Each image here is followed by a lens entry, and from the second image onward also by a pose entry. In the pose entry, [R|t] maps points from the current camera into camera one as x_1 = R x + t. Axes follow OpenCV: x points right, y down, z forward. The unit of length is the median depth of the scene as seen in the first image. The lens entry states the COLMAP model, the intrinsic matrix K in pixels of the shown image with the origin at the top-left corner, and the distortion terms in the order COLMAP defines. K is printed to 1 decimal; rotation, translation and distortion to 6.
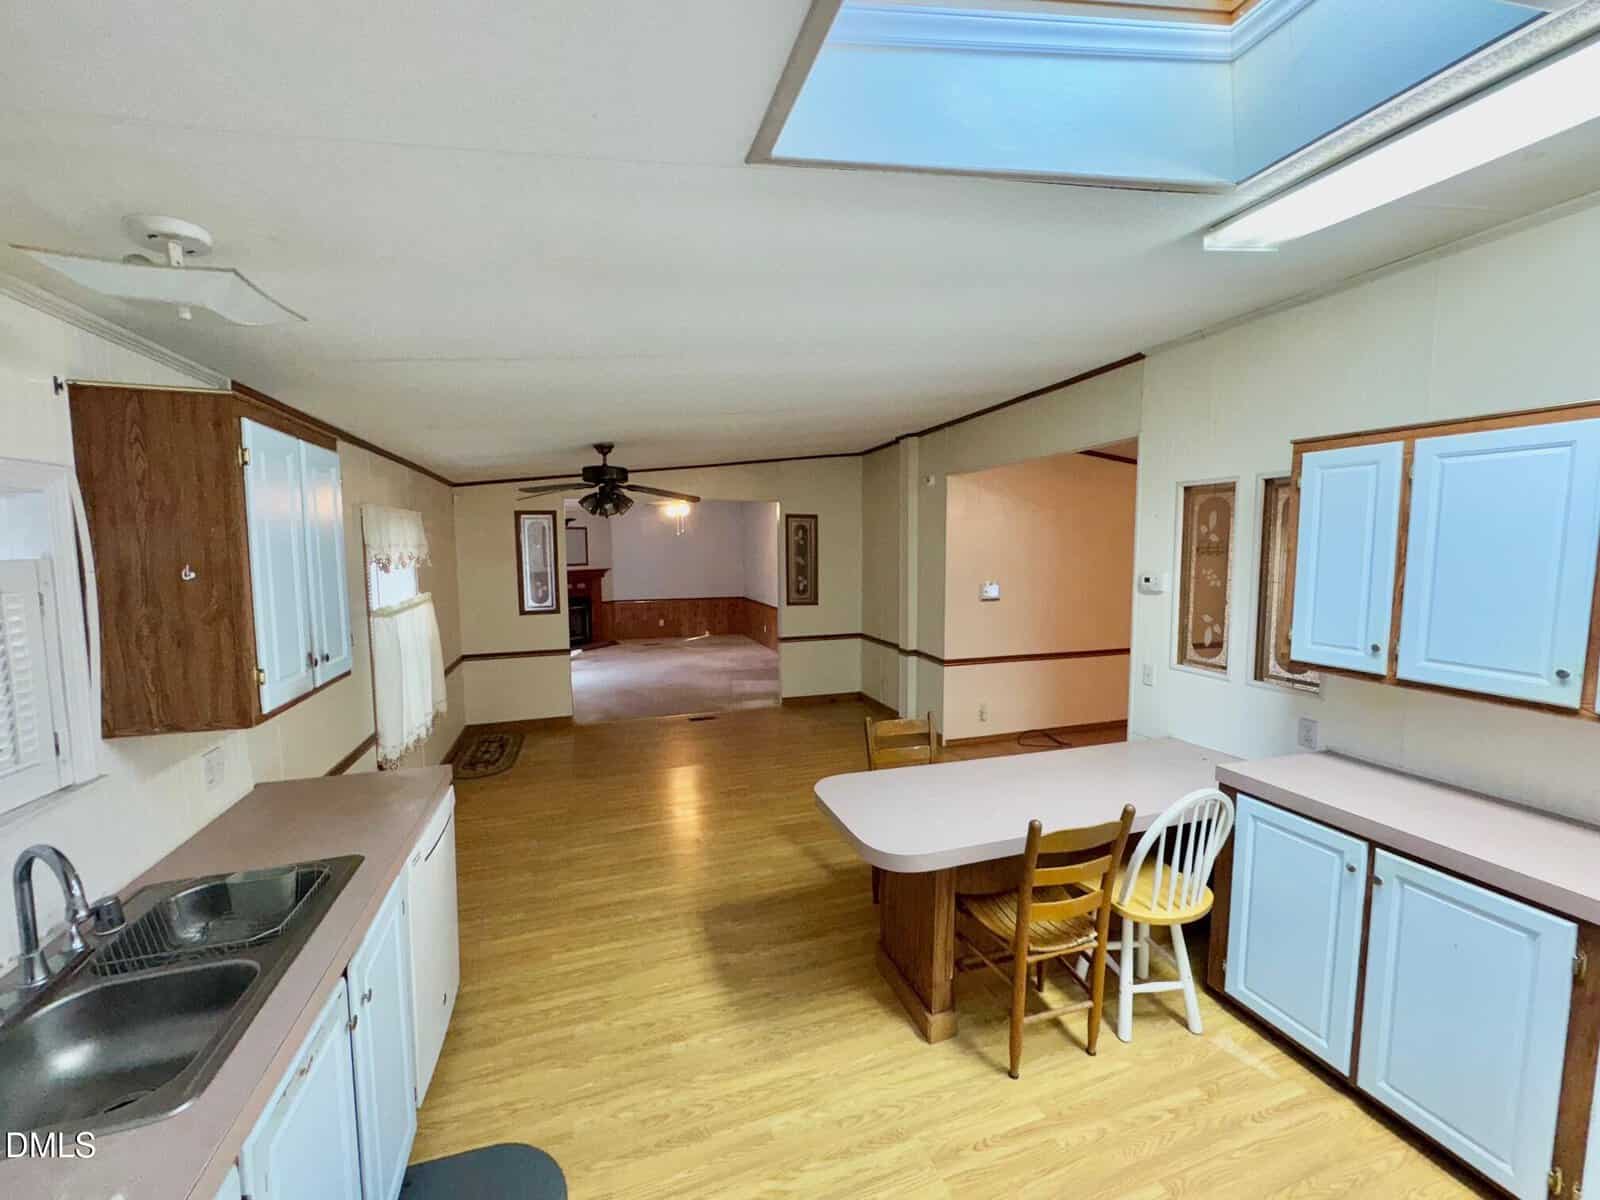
lens RADIAL K [[639.0, 0, 798.5], [0, 639.0, 603.8], [0, 0, 1]] dist [-0.000237, -0.000128]
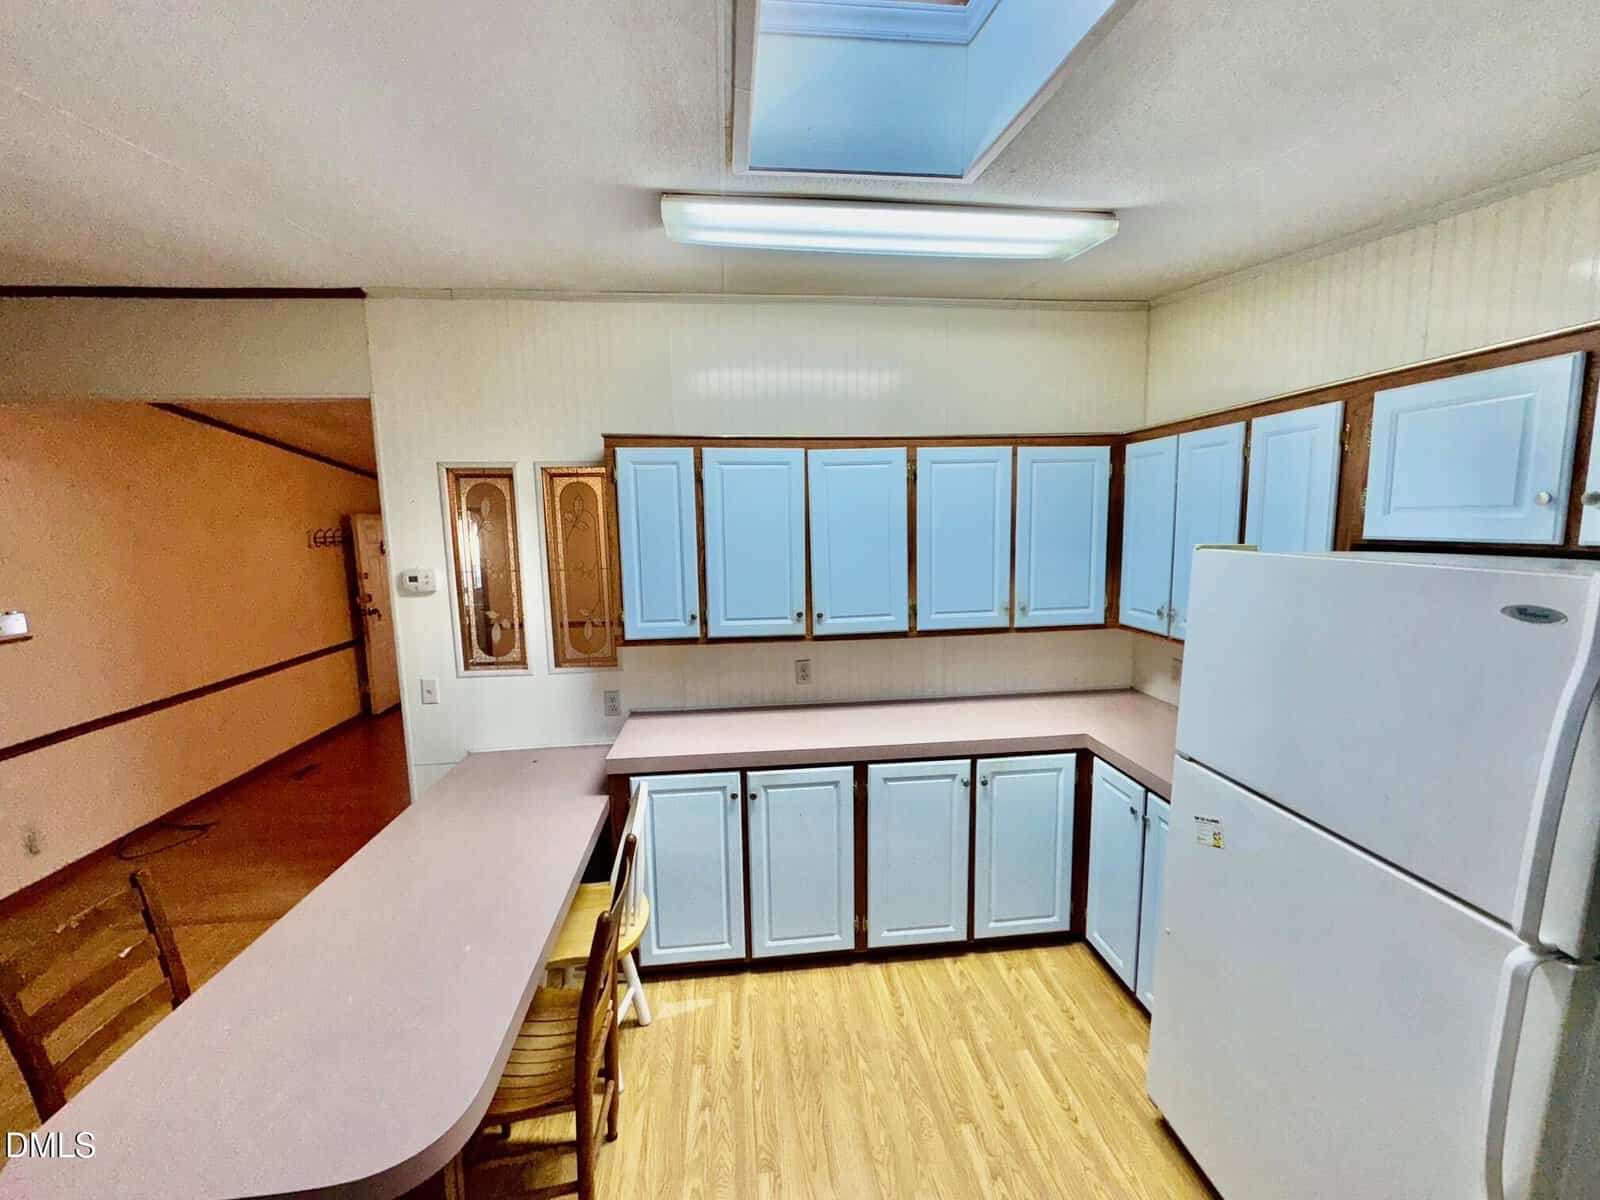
lens RADIAL K [[610.4, 0, 802.5], [0, 610.4, 607.0], [0, 0, 1]] dist [0.001097, 0.000206]
pose [[0.214238, -0.126987, 0.968492, -0.159398], [0.106384, 0.988649, 0.106096, -0.045492], [-0.970971, 0.080303, 0.225316, 0.476606]]
